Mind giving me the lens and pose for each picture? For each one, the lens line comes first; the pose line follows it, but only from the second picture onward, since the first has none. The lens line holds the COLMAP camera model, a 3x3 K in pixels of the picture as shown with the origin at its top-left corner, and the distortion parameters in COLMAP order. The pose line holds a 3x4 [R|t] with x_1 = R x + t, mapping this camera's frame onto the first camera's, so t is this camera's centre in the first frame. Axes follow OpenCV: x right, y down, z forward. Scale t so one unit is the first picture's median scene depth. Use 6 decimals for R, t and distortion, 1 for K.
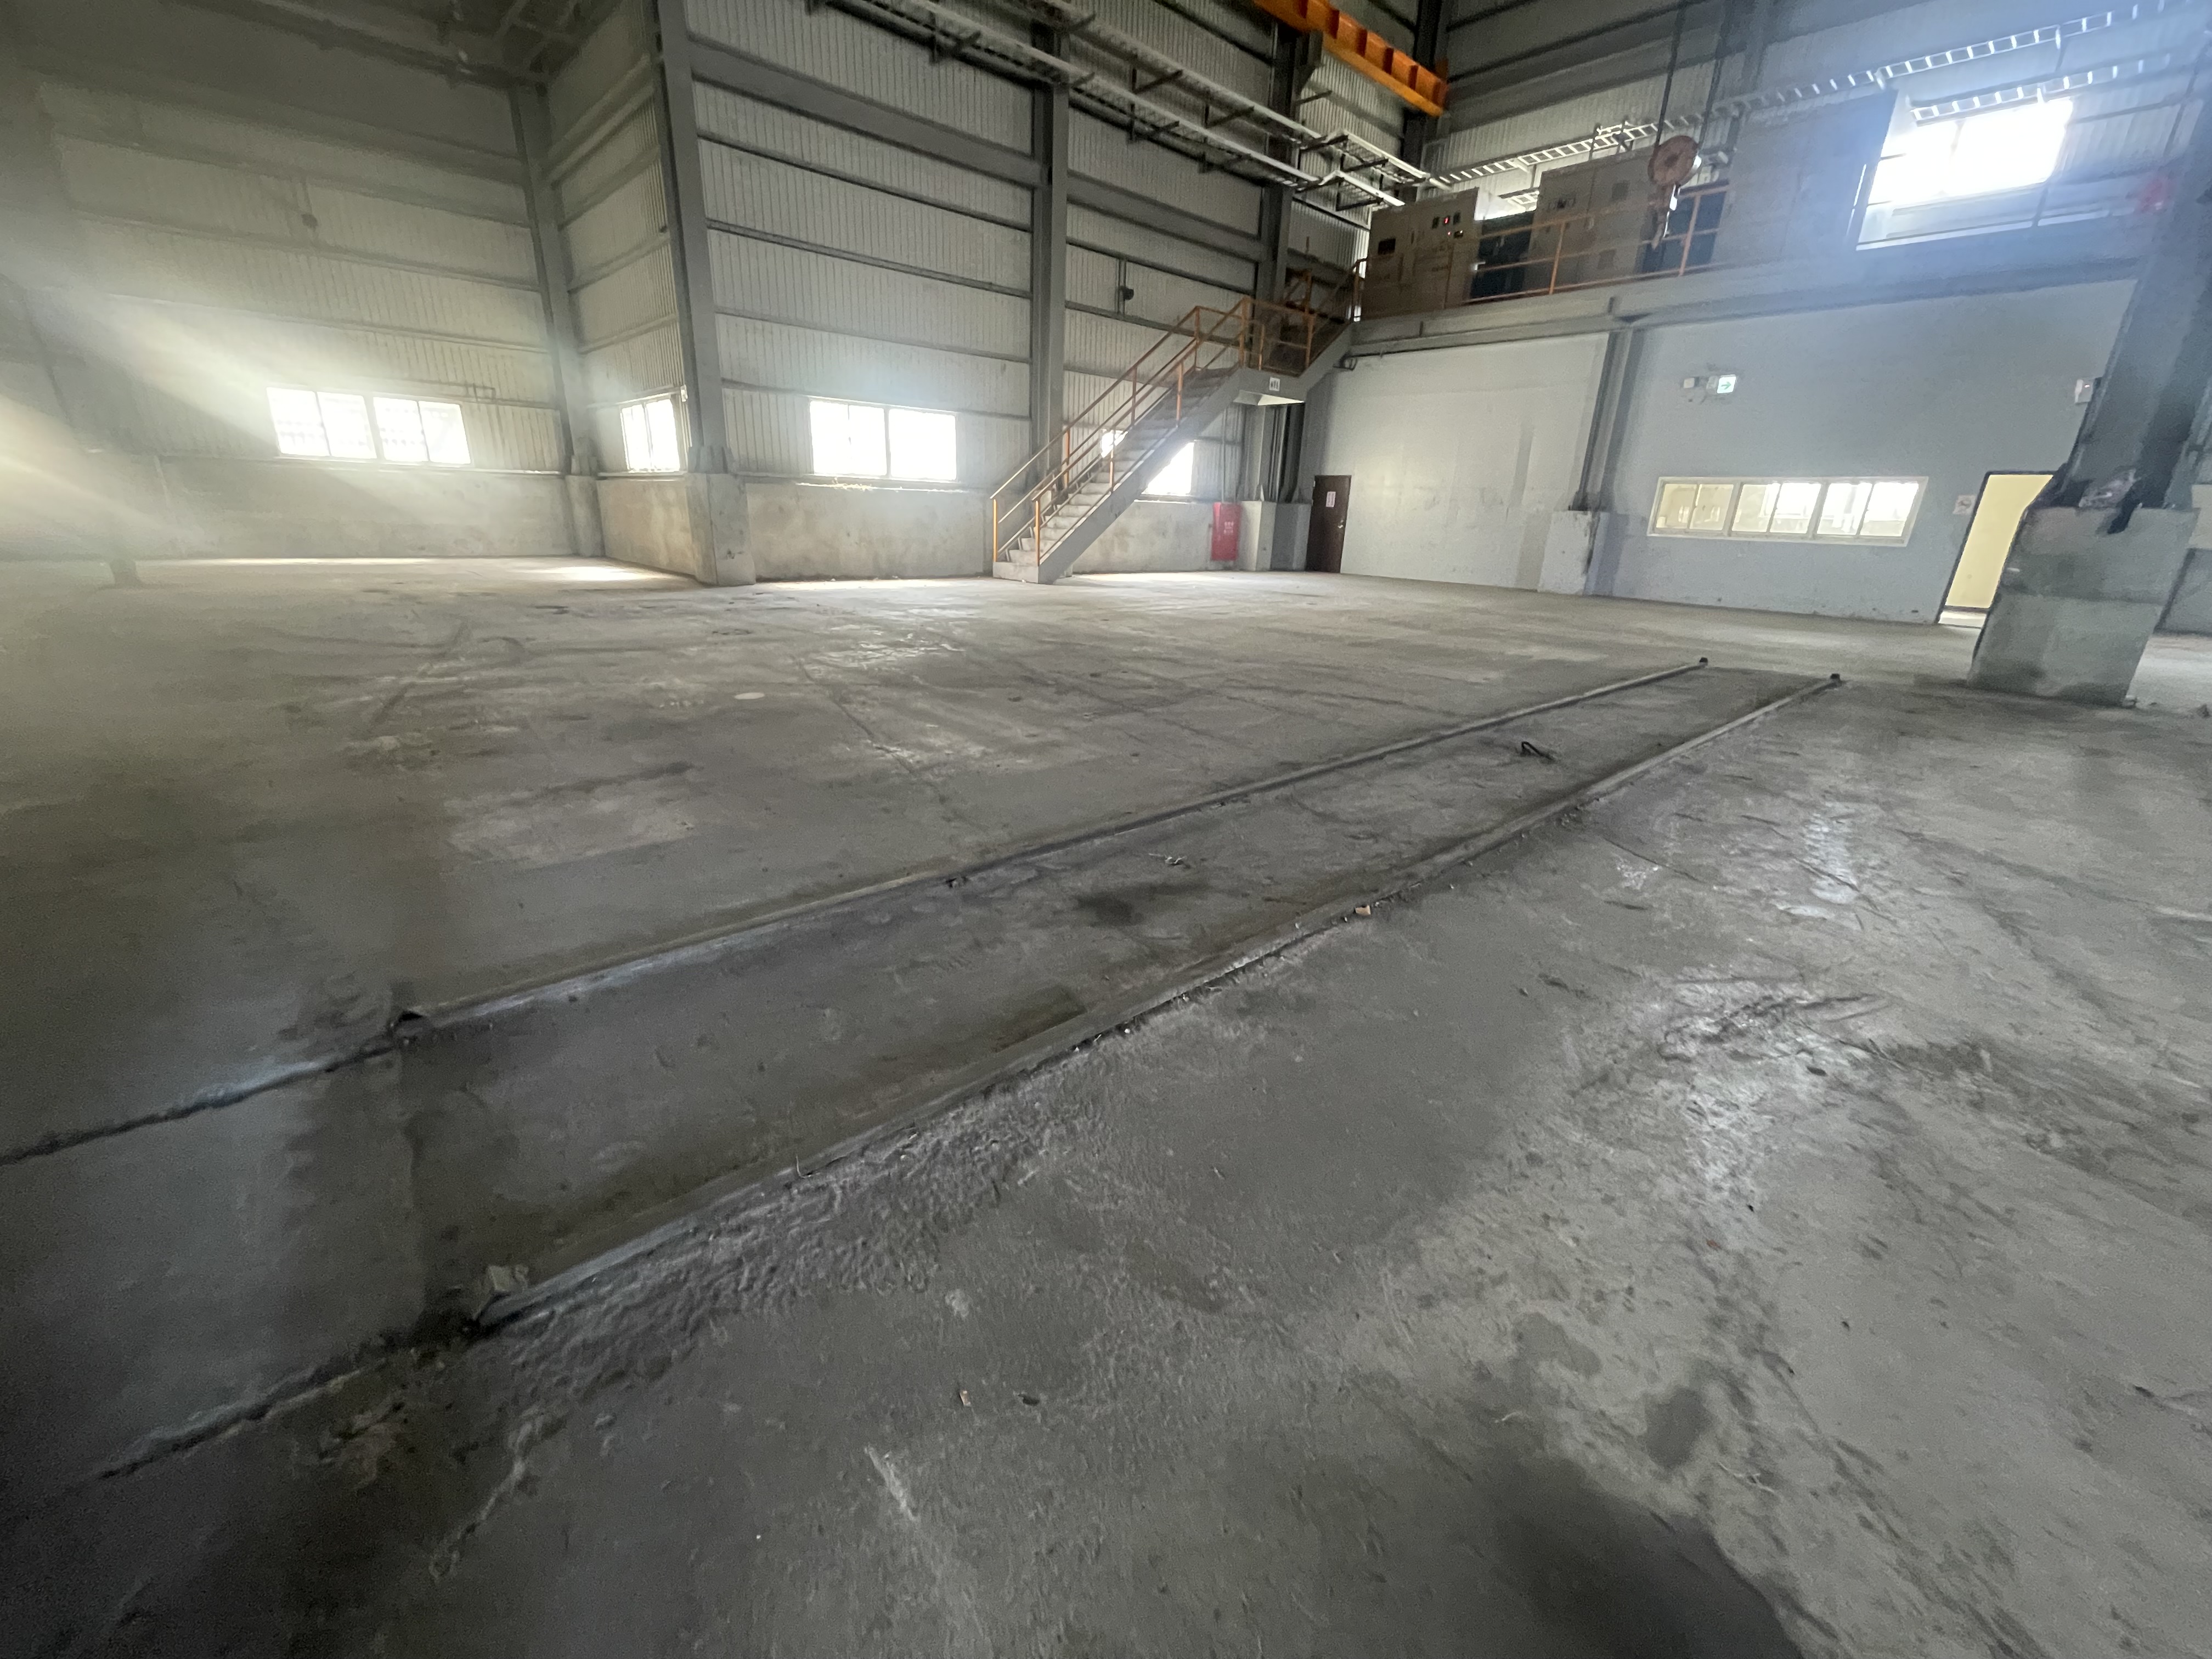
lens RADIAL K [[891.8, 0, 1096.2], [0, 891.8, 819.8], [0, 0, 1]] dist [-0.001866, 0.000012]
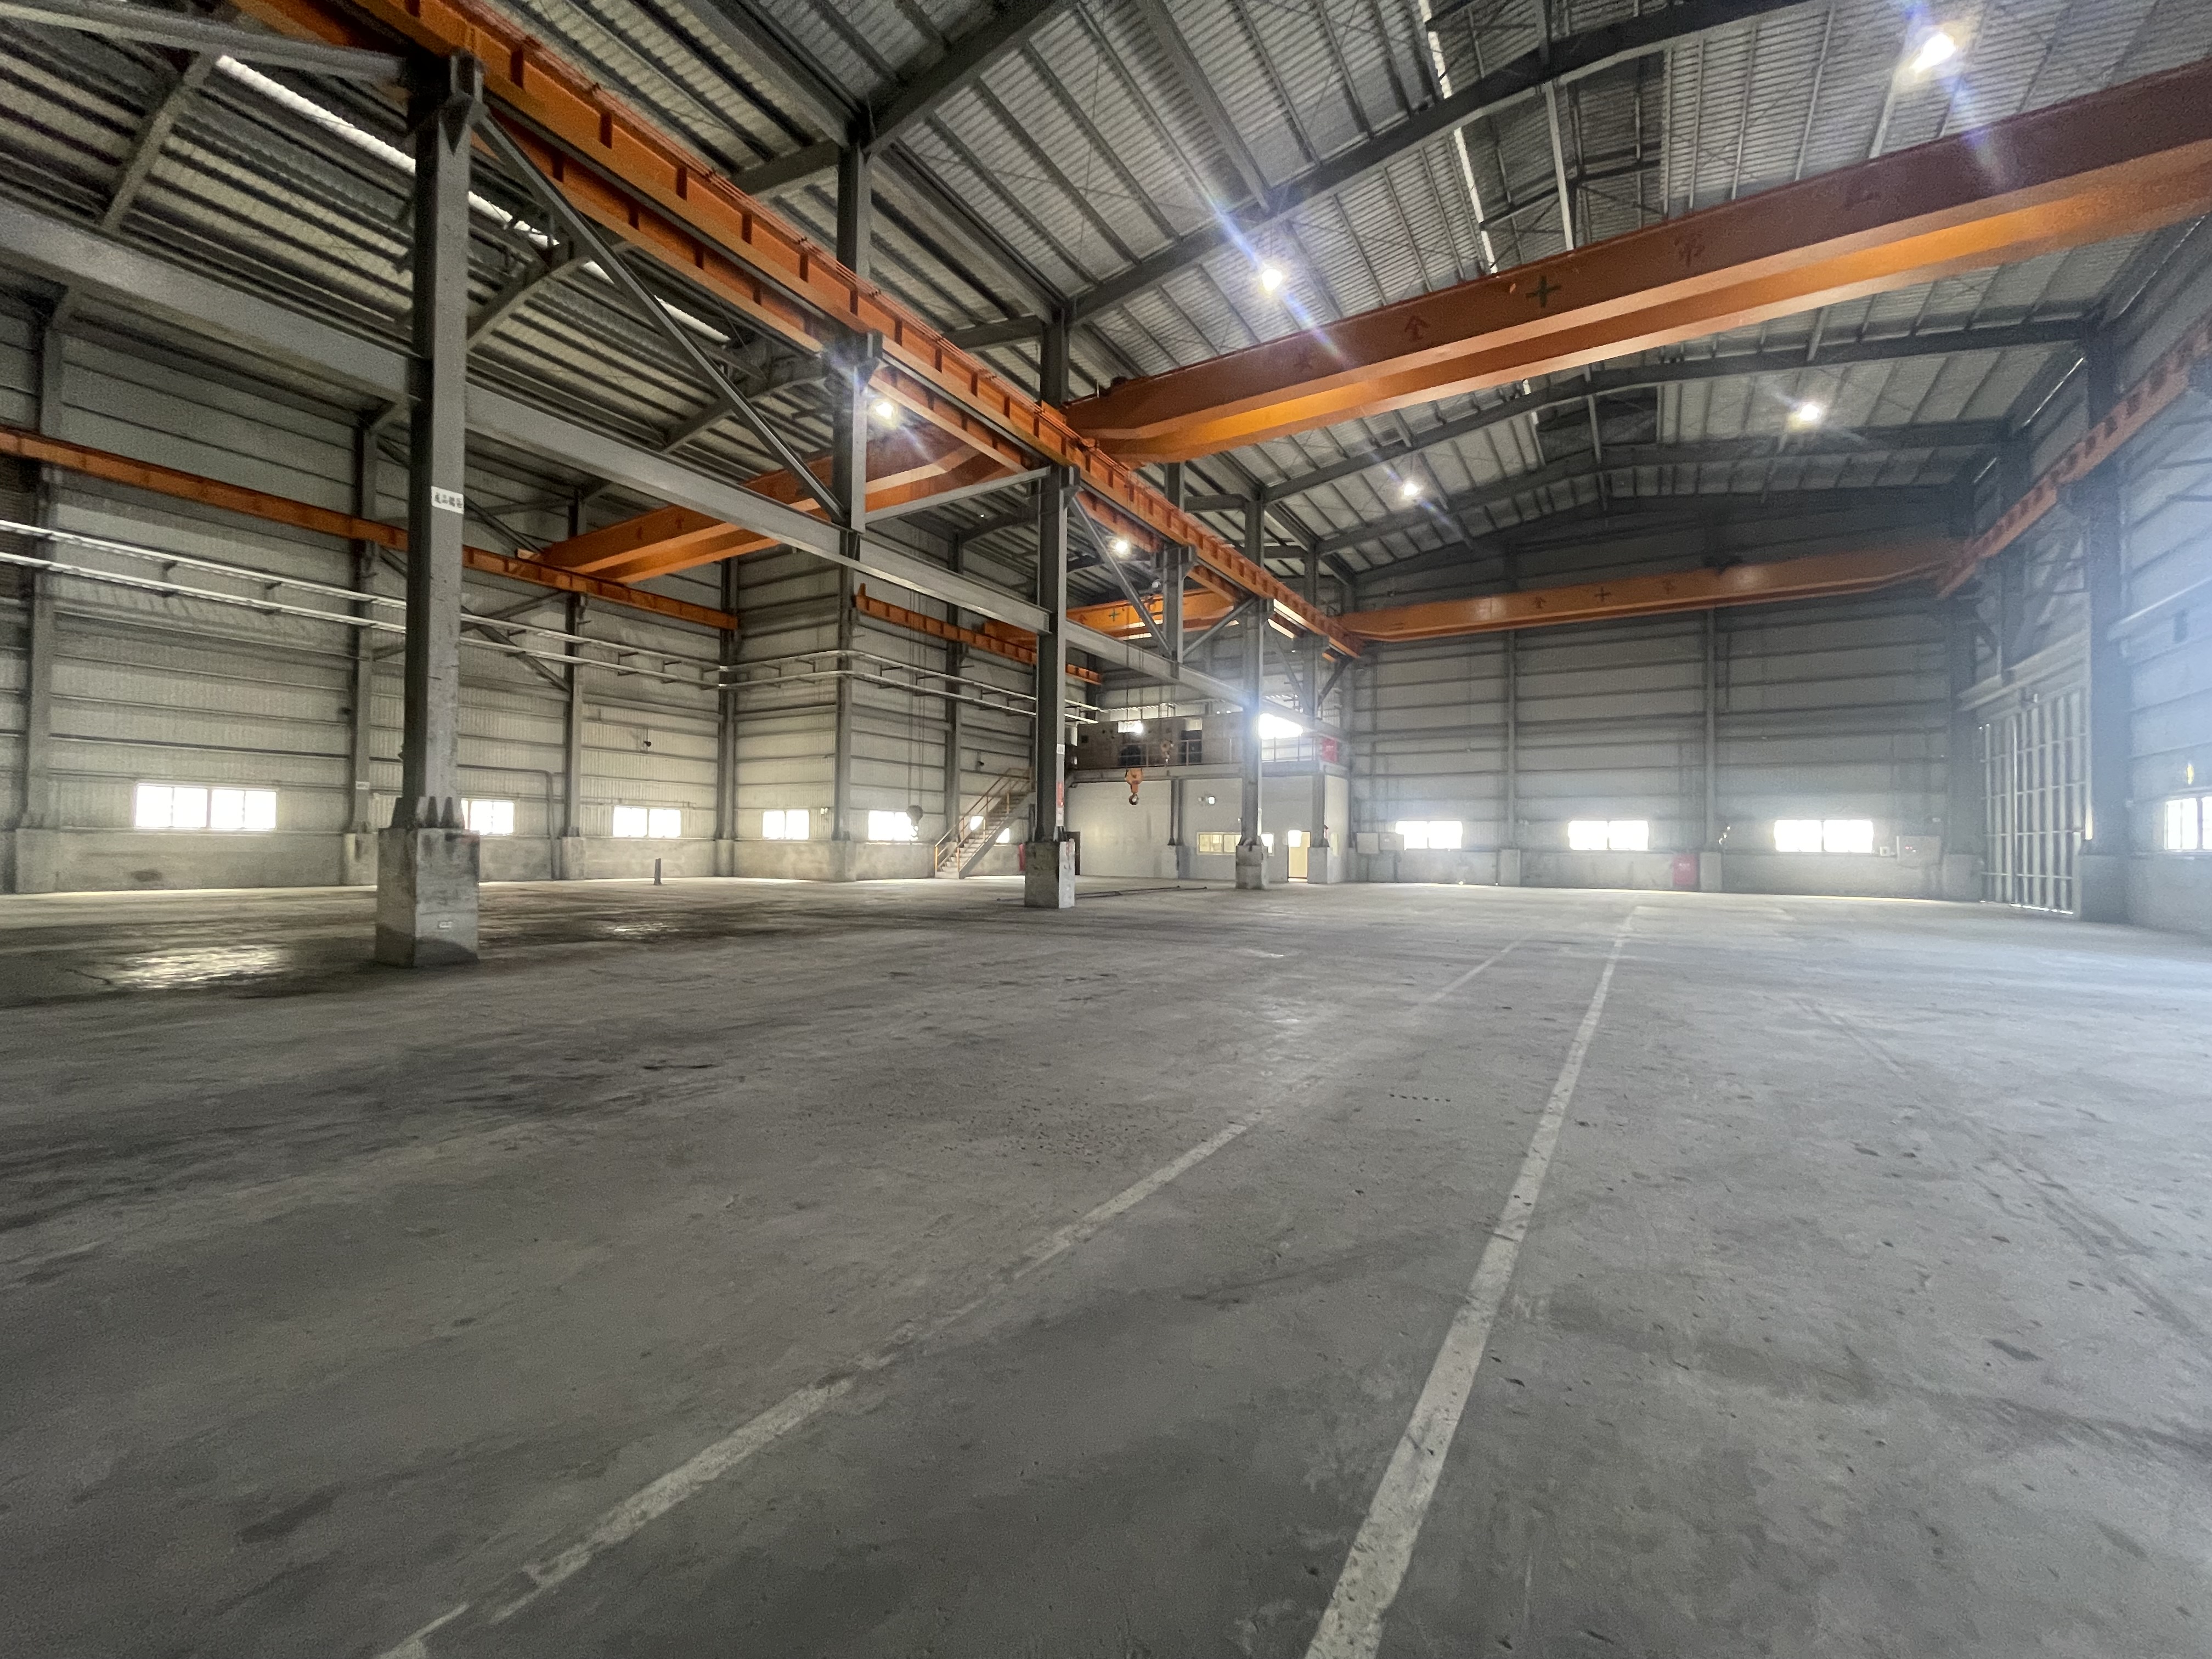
lens RADIAL K [[891.8, 0, 1104.6], [0, 891.8, 818.0], [0, 0, 1]] dist [-0.001866, 0.000012]
pose [[0.957627, -0.010820, 0.287807, -0.334125], [0.117159, 0.927511, -0.354960, 0.421921], [-0.263103, 0.373639, 0.889478, -1.140278]]
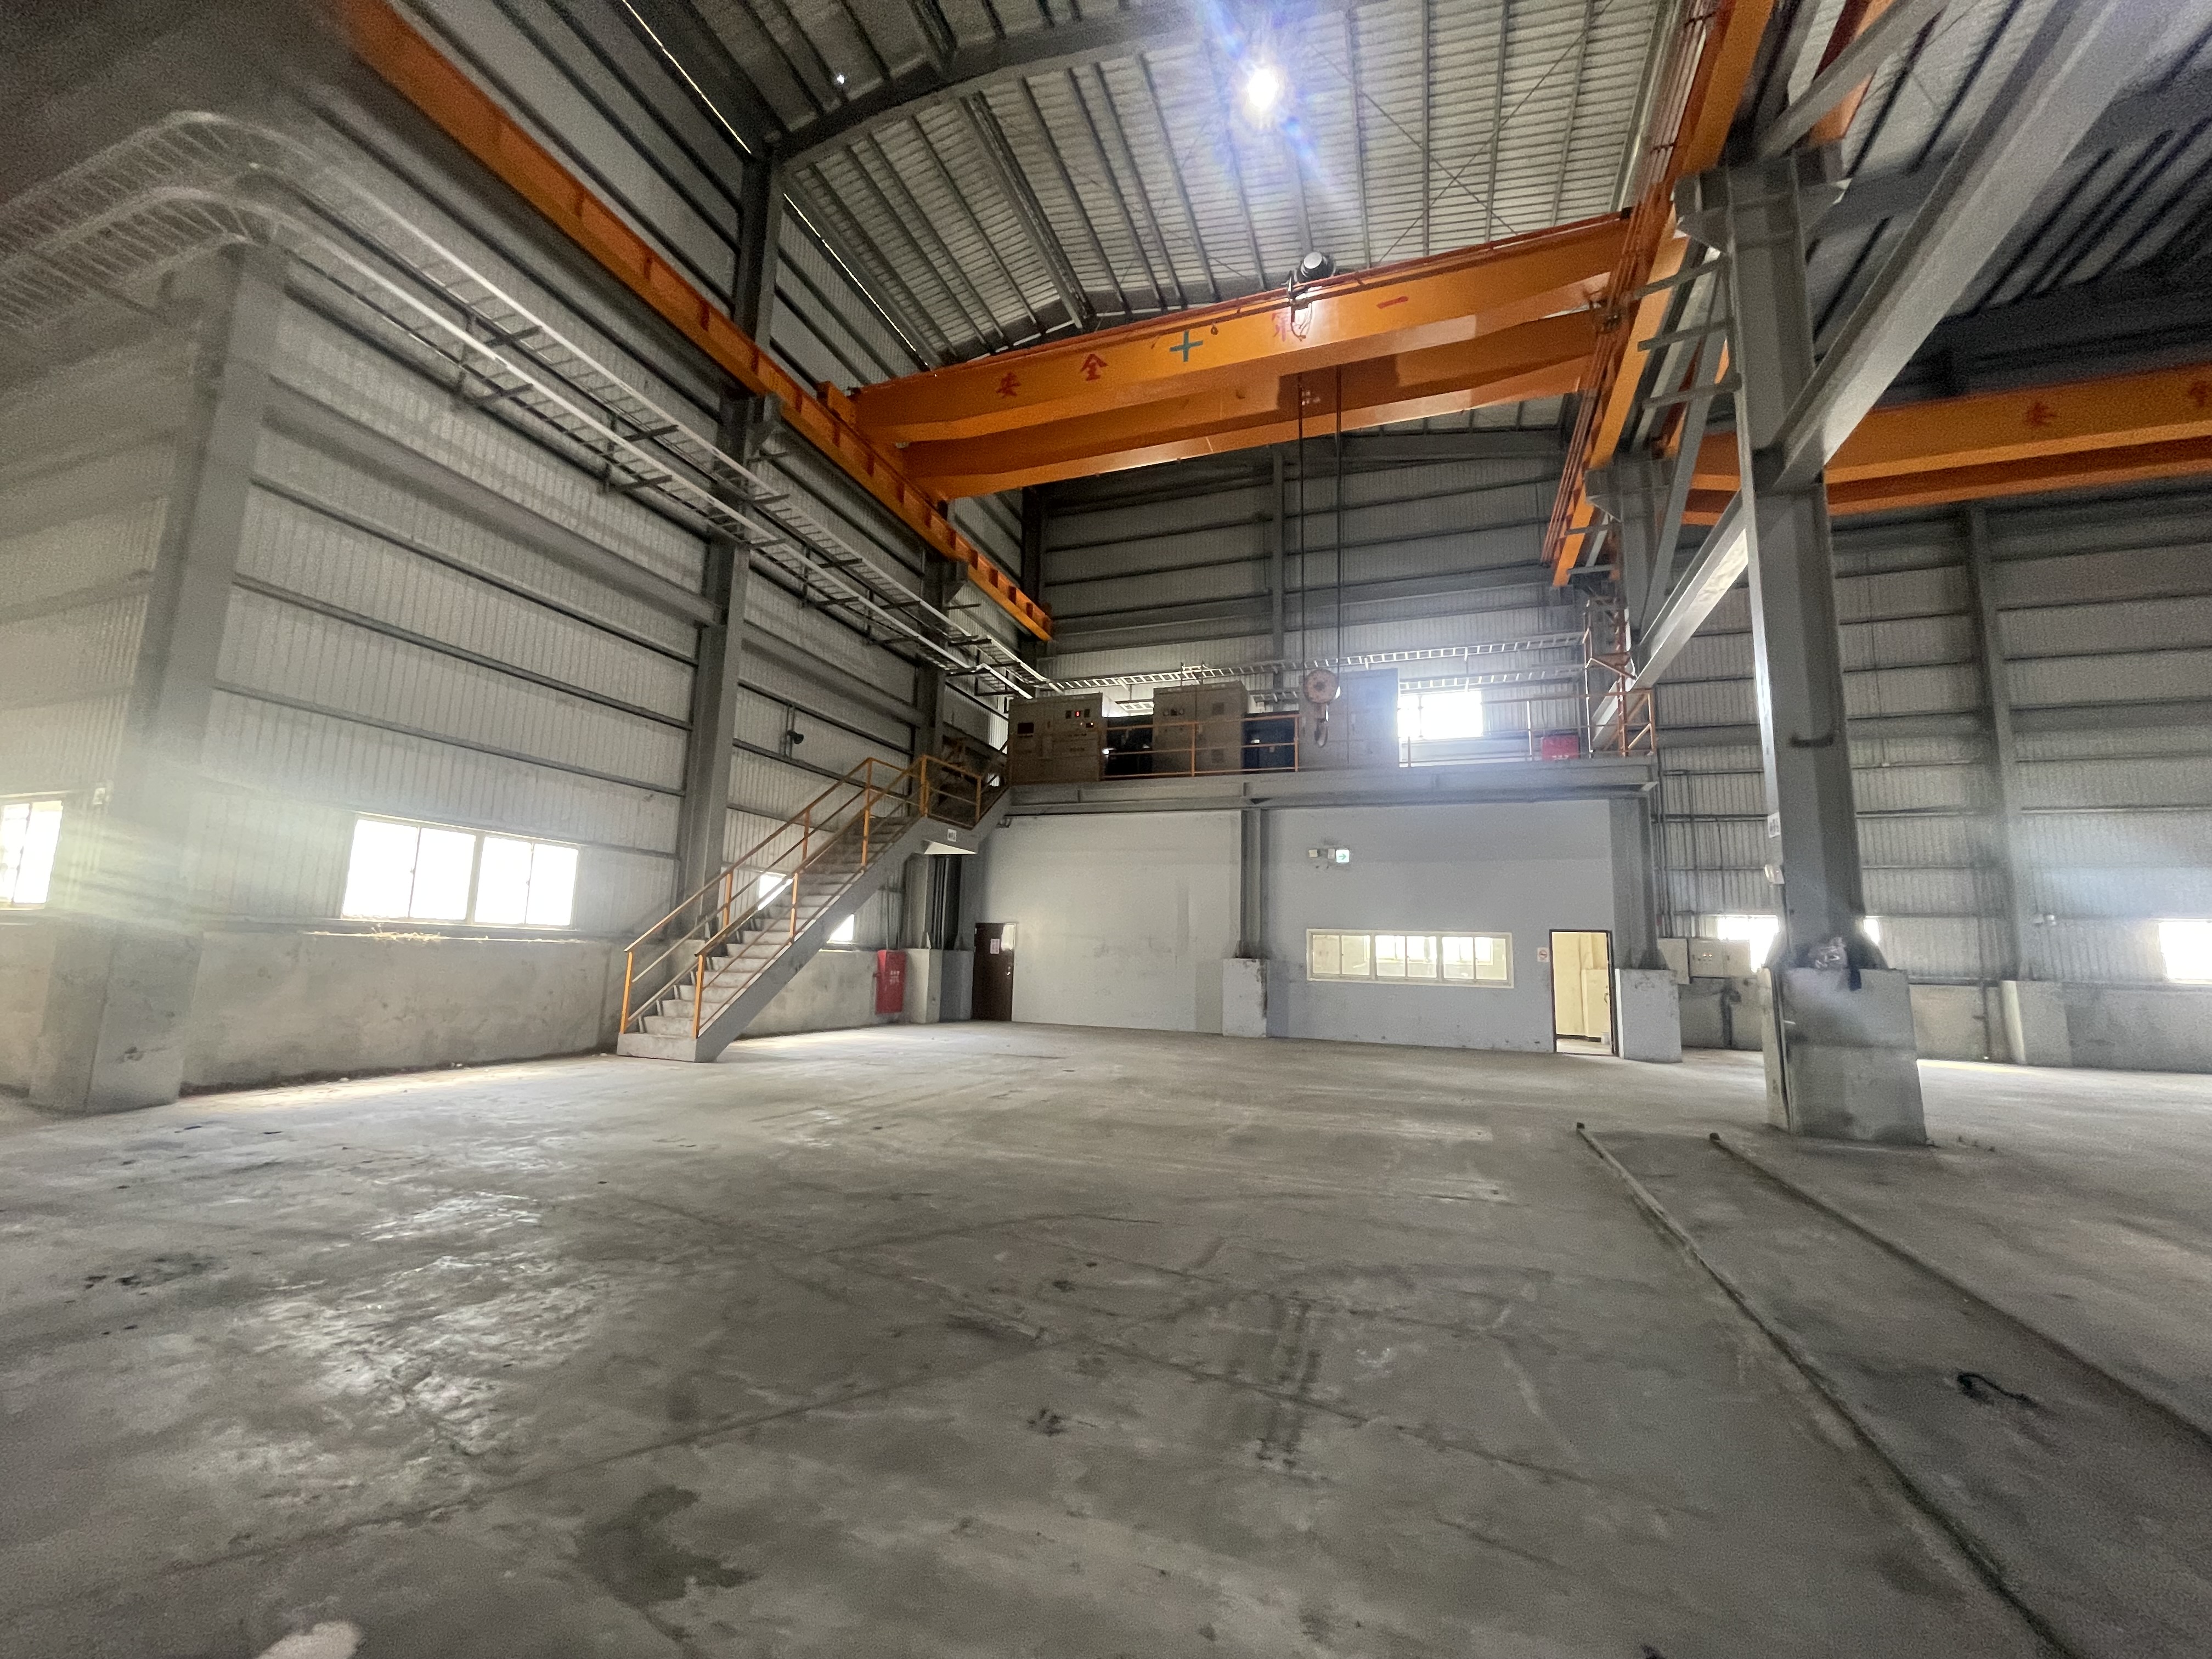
lens RADIAL K [[891.8, 0, 1108.0], [0, 891.8, 829.3], [0, 0, 1]] dist [-0.001866, 0.000012]
pose [[0.886917, 0.058284, 0.458238, -0.096402], [0.153984, 0.897964, -0.412250, -0.072377], [-0.435508, 0.436193, 0.787444, 0.168130]]
